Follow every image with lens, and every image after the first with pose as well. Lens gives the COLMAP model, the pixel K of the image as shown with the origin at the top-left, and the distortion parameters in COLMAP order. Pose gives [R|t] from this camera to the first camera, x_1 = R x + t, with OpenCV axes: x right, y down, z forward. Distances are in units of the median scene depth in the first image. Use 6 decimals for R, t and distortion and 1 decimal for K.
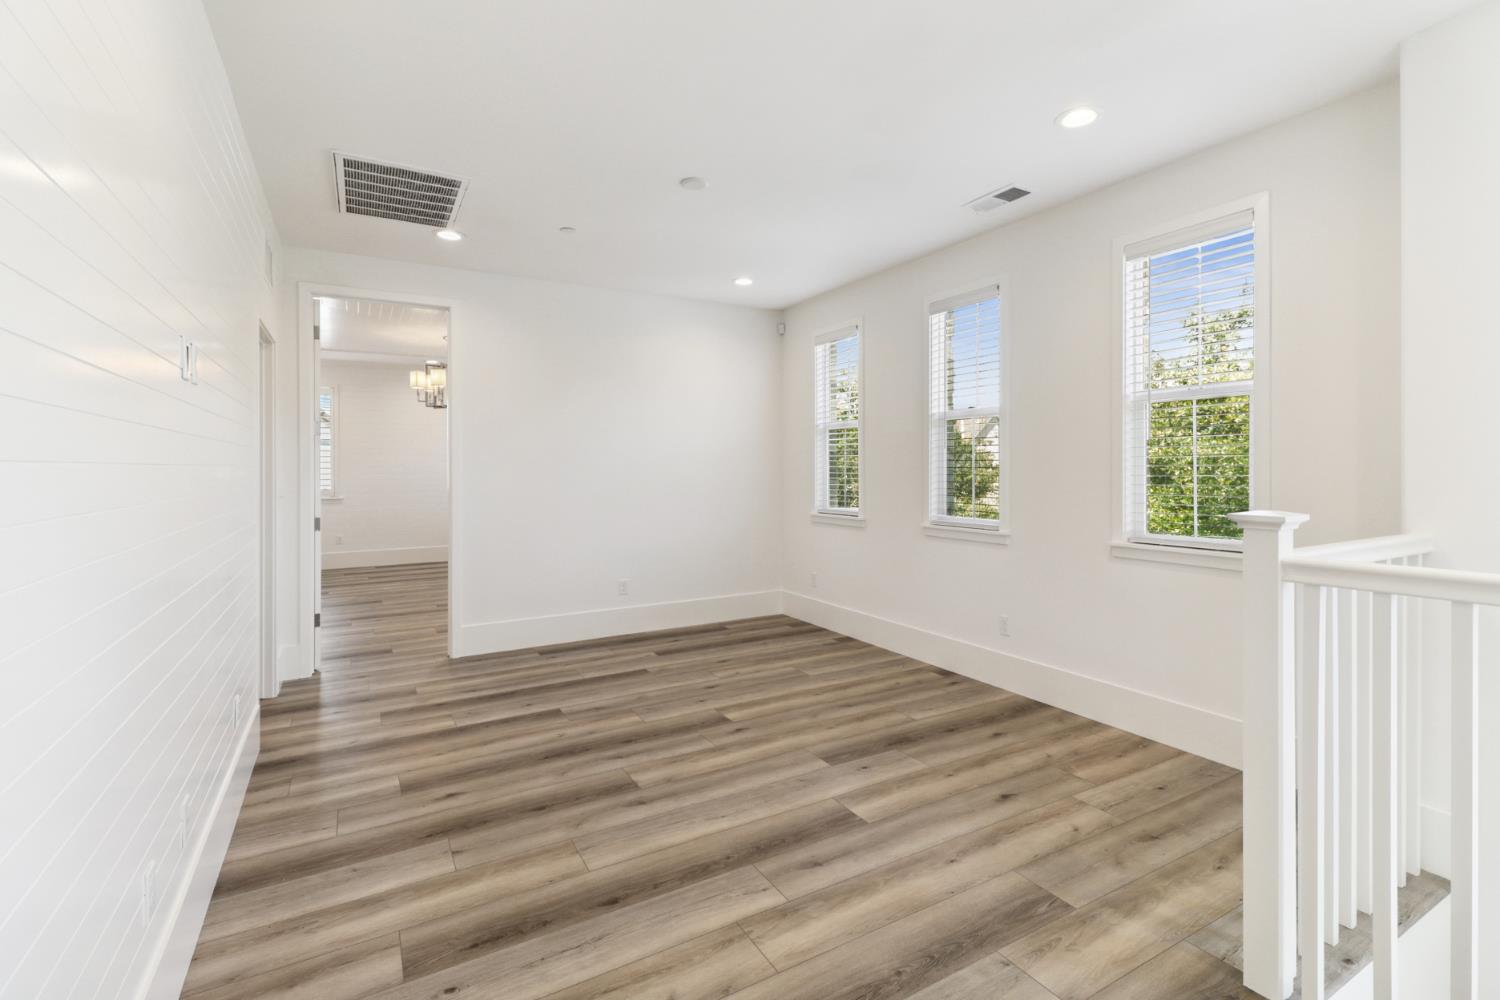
lens RADIAL K [[691.2, 0, 765.3], [0, 691.2, 471.2], [0, 0, 1]] dist [0.004493, 0.000344]
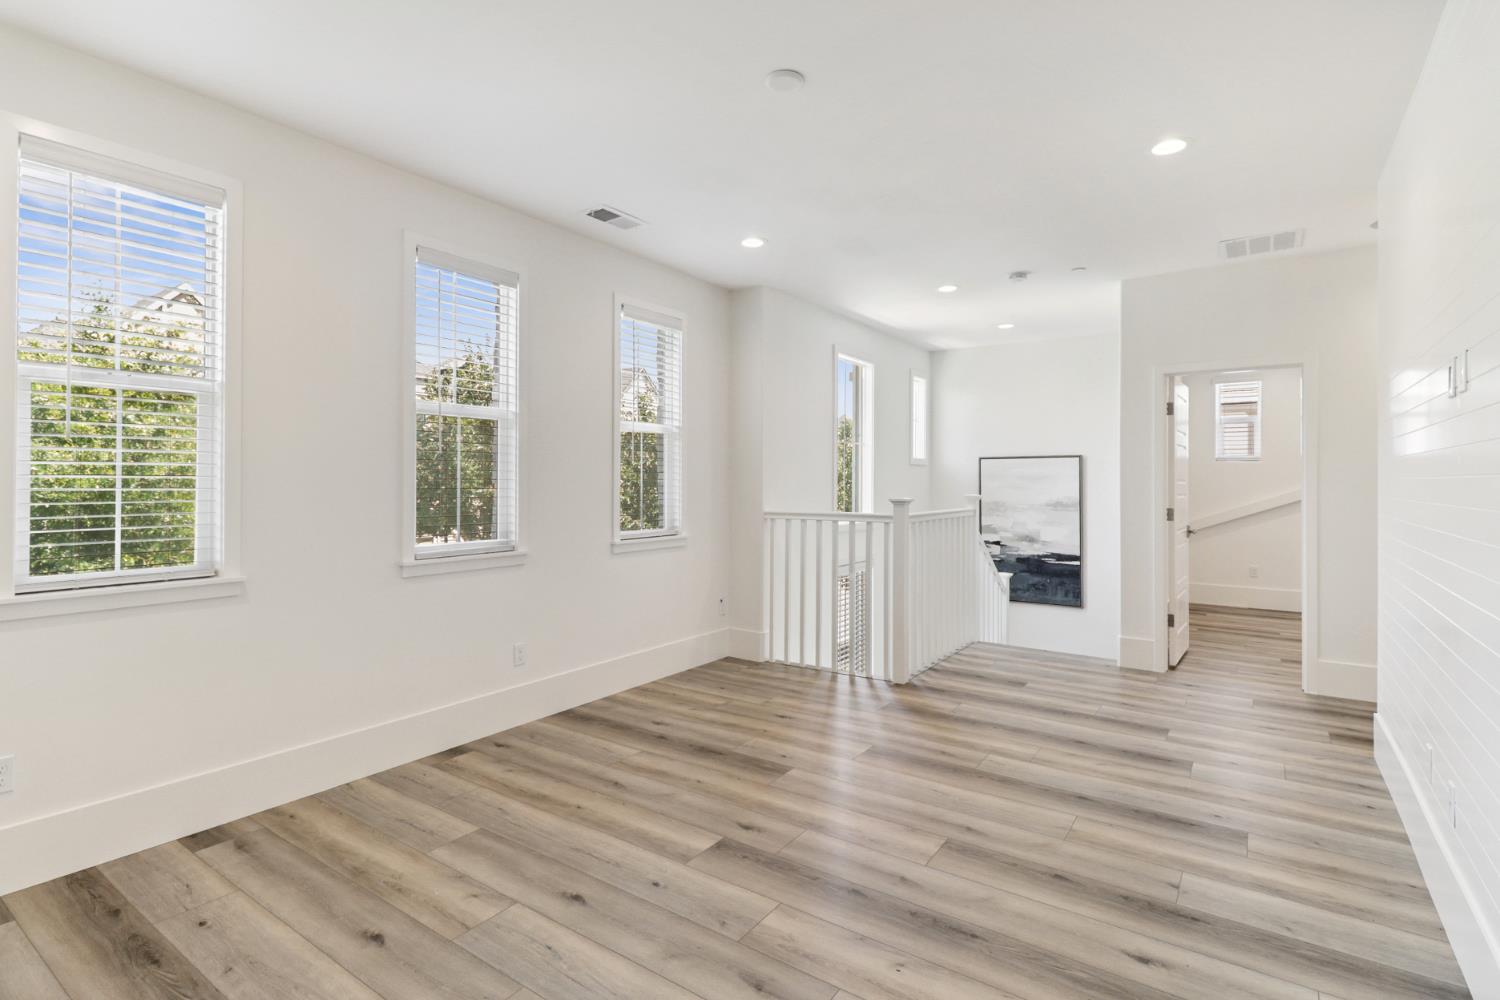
lens RADIAL K [[729.7, 0, 748.9], [0, 729.7, 467.3], [0, 0, 1]] dist [0.001444, -0.000879]
pose [[-0.414667, 0.015011, 0.909849, -0.887461], [0.001119, 0.999872, -0.015986, -0.005906], [-0.909973, -0.005611, -0.414631, 1.539400]]
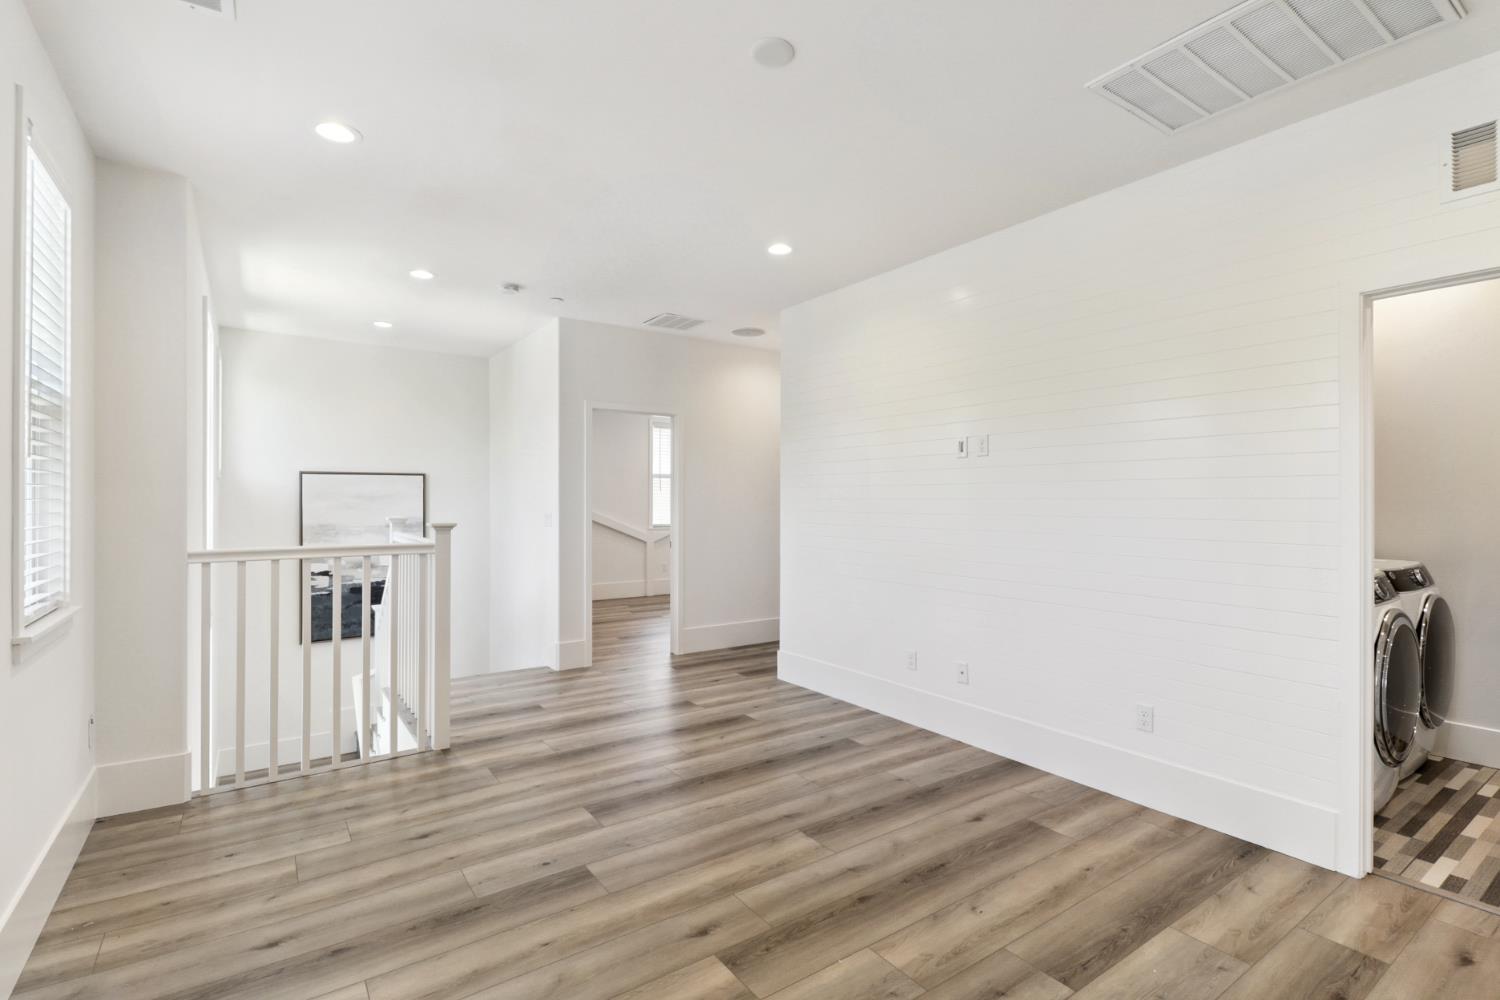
lens RADIAL K [[703.4, 0, 761.4], [0, 703.4, 441.0], [0, 0, 1]] dist [0.015642, -0.010436]
pose [[-0.996556, -0.006157, -0.082691, -0.040397], [0.000291, 0.996973, -0.077745, -0.009870], [0.082919, -0.077501, -0.993538, 1.916671]]
